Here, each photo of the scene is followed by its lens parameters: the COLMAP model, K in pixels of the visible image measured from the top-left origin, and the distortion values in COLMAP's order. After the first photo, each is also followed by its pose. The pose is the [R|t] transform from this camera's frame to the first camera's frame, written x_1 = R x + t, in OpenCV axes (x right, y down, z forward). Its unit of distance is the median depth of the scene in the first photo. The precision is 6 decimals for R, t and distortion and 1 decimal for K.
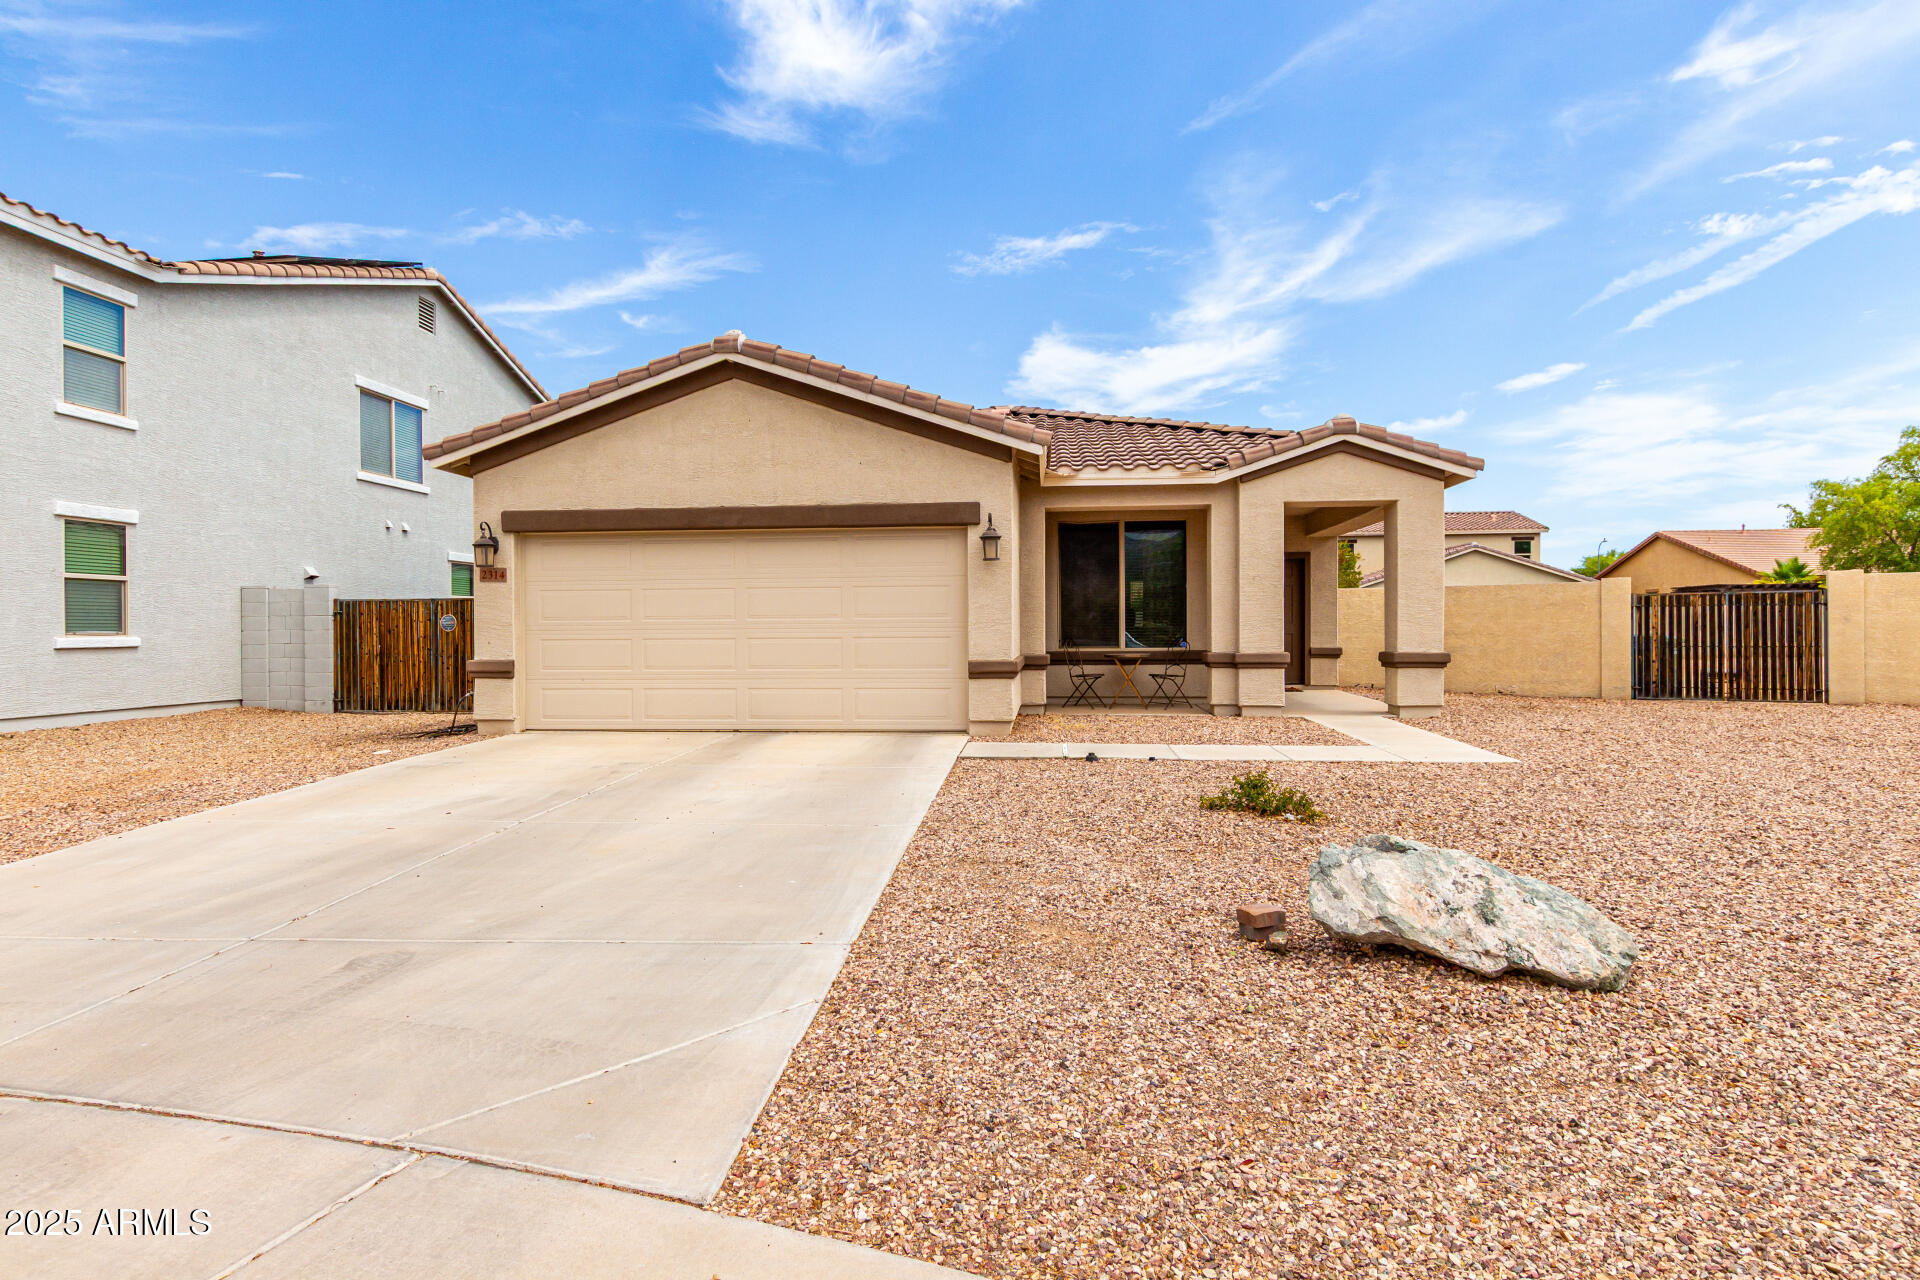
lens RADIAL K [[1016.4, 0, 960.0], [0, 1016.4, 640.0], [0, 0, 1]] dist [0.000505, 0.001725]
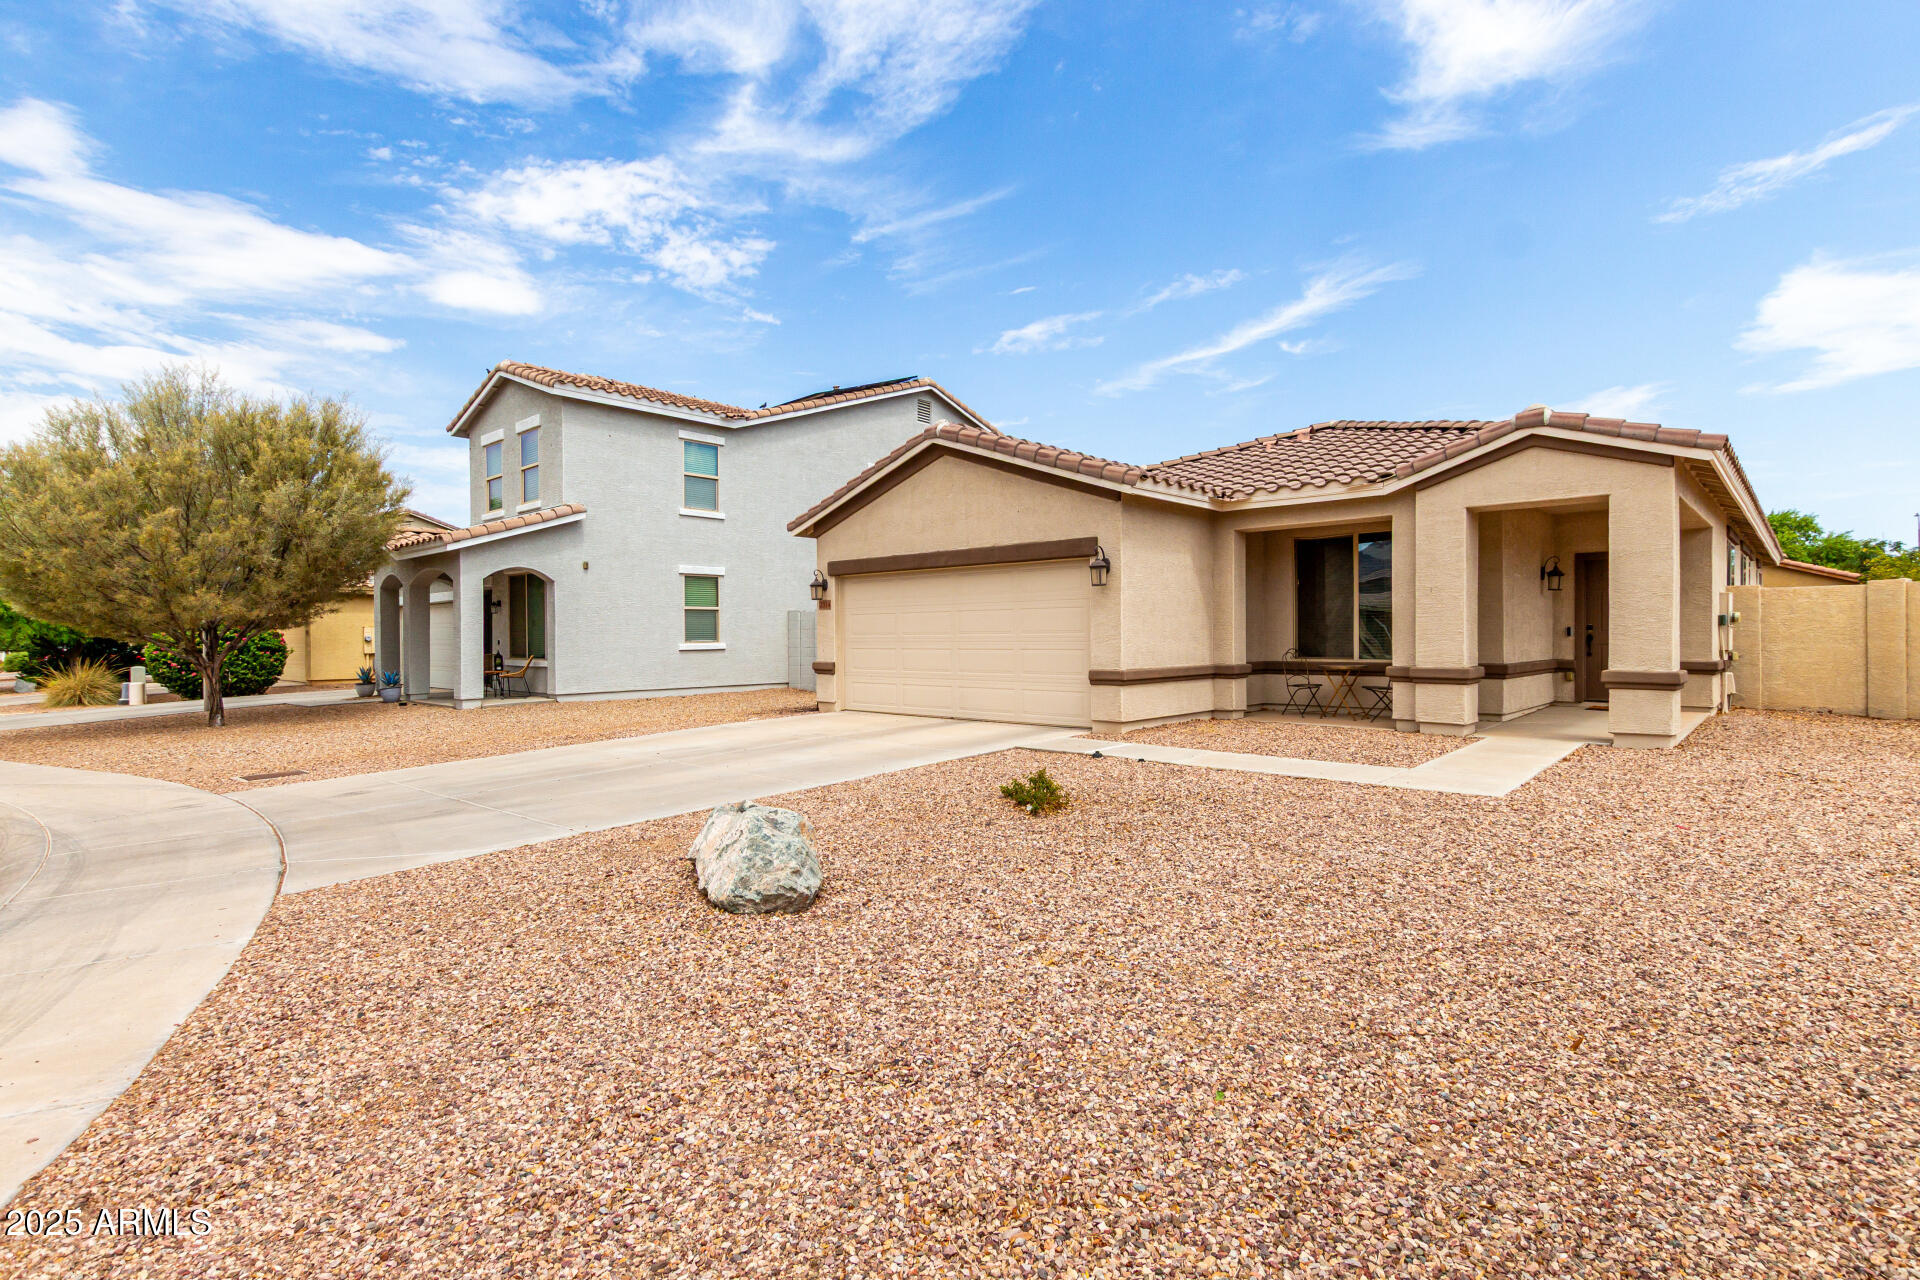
lens RADIAL K [[921.1, 0, 960.0], [0, 921.1, 640.0], [0, 0, 1]] dist [-0.000446, -0.000762]
pose [[0.795589, 0.002944, -0.605829, 0.438862], [-0.002113, 0.999996, 0.002084, -0.013382], [0.605833, -0.000378, 0.795592, 0.037552]]
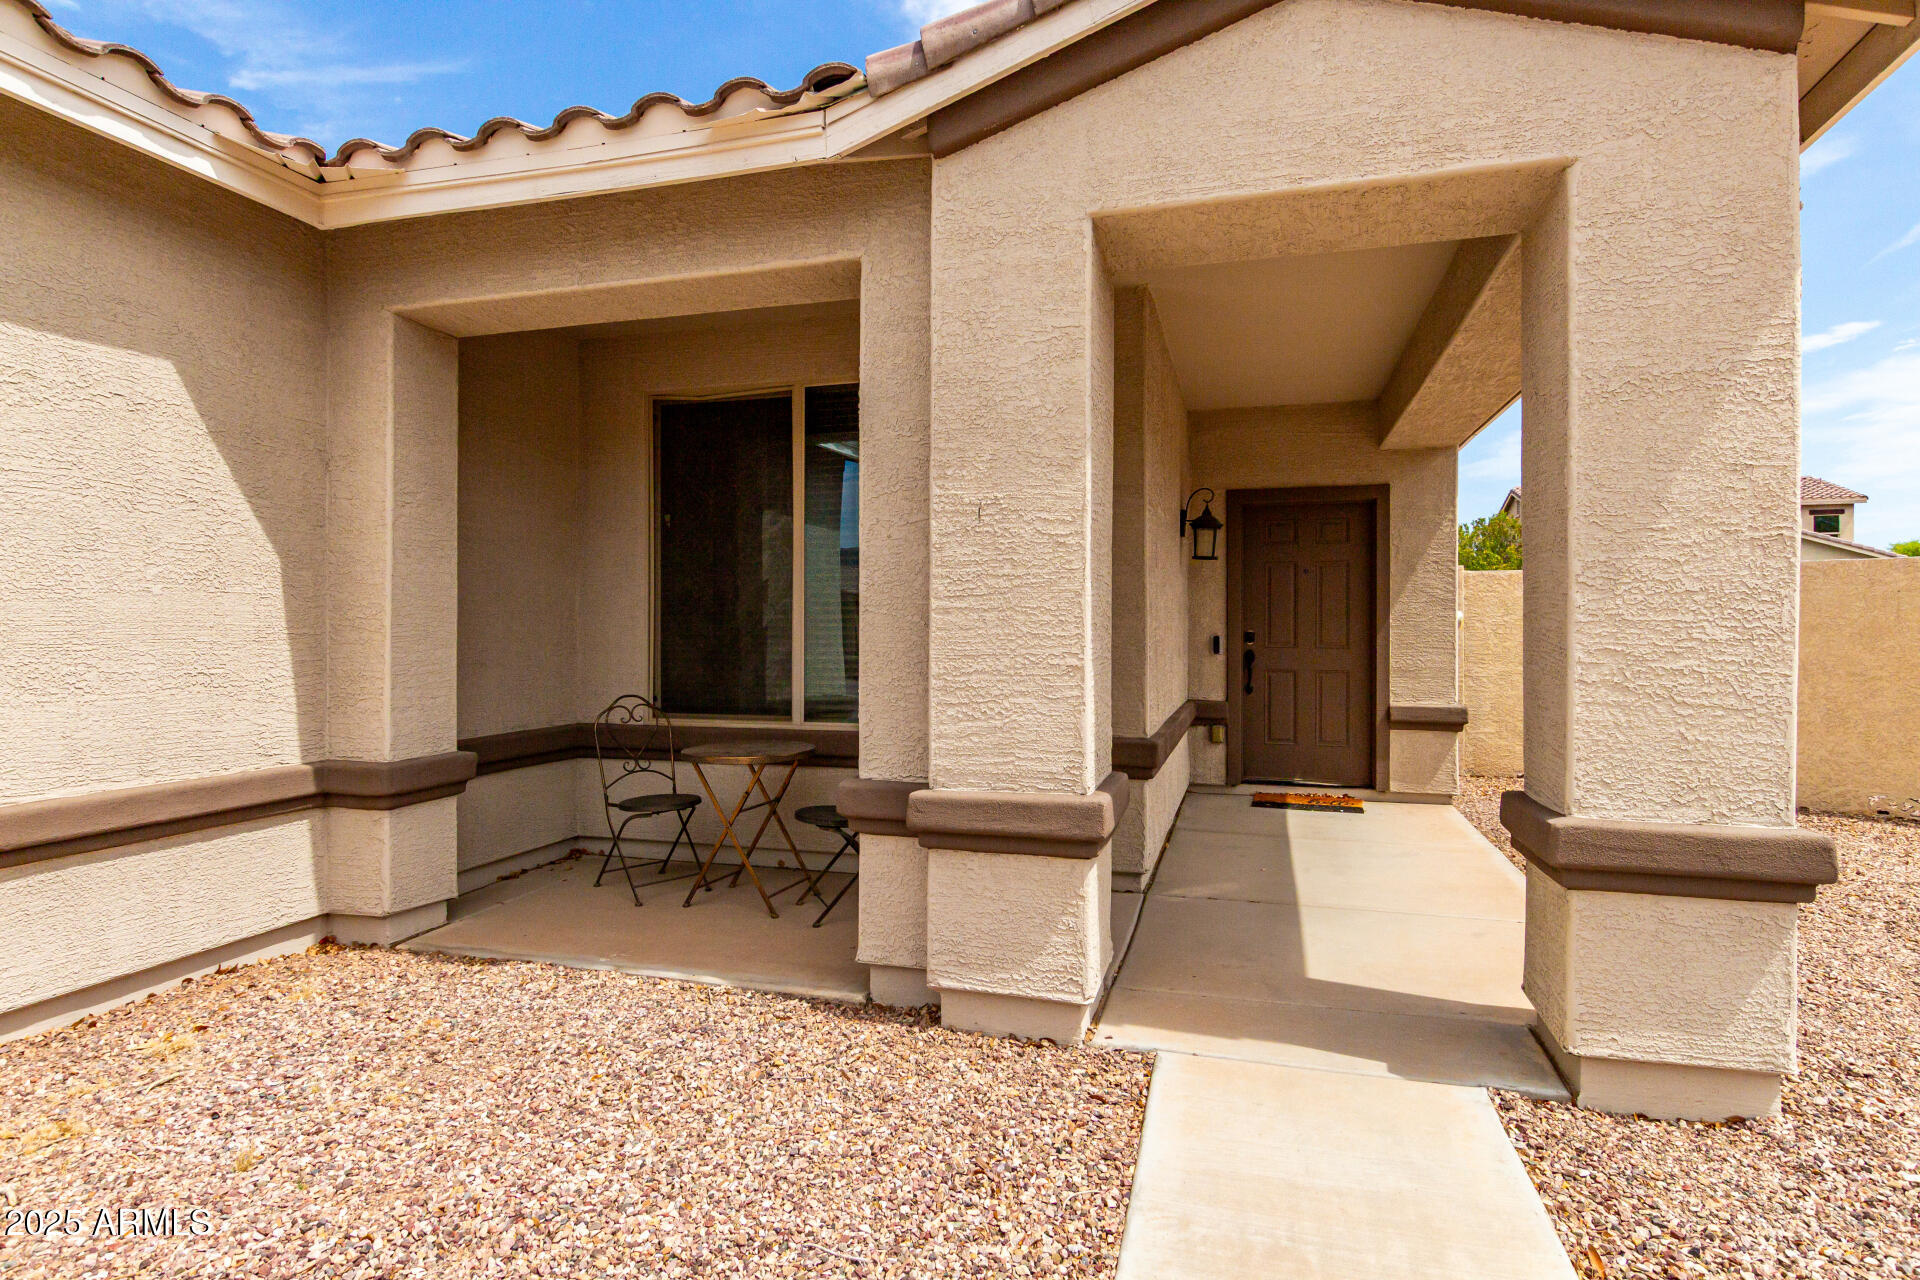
lens RADIAL K [[1029.4, 0, 965.7], [0, 1029.4, 626.1], [0, 0, 1]] dist [0.000035, 0.000111]
pose [[0.984340, 0.004952, -0.176208, 0.316192], [-0.006590, 0.999940, -0.008709, -0.027068], [0.176155, 0.009733, 0.984314, 0.698496]]
